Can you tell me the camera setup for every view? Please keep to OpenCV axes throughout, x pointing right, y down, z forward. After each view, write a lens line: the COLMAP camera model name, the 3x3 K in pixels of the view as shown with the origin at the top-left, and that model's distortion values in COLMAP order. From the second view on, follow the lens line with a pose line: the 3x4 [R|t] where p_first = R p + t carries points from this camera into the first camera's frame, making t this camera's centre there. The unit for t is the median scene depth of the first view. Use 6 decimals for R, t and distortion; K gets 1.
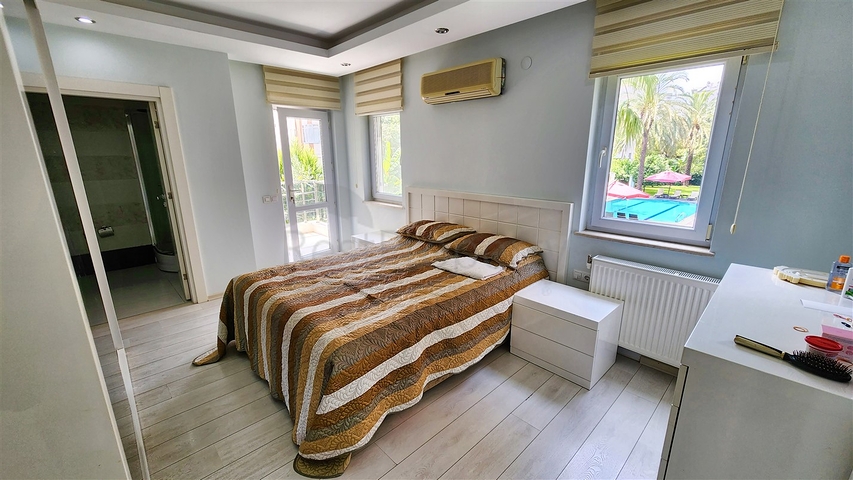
lens RADIAL K [[350.4, 0, 425.5], [0, 350.4, 242.6], [0, 0, 1]] dist [-0.000152, 0.000117]
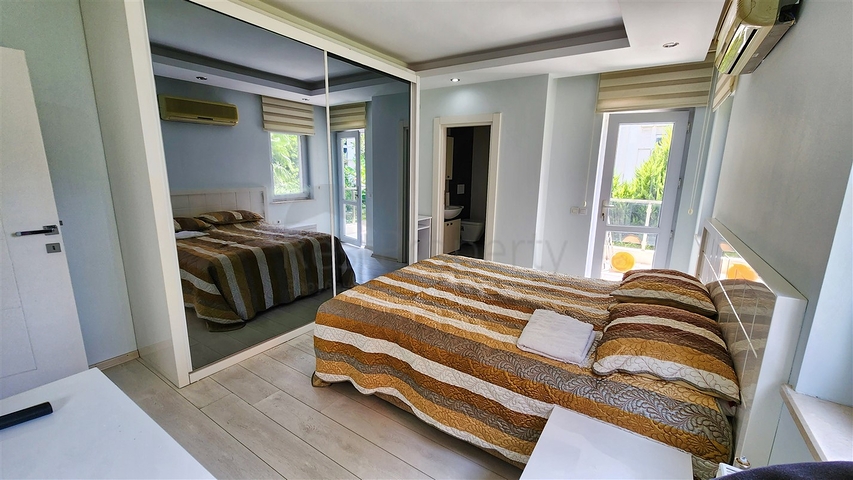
lens RADIAL K [[350.4, 0, 425.5], [0, 350.4, 242.6], [0, 0, 1]] dist [-0.000152, 0.000117]
pose [[0.212755, 0.209212, -0.954445, 0.693220], [-0.261448, 0.953381, 0.150700, -0.128807], [0.941478, 0.217475, 0.257535, 0.621705]]
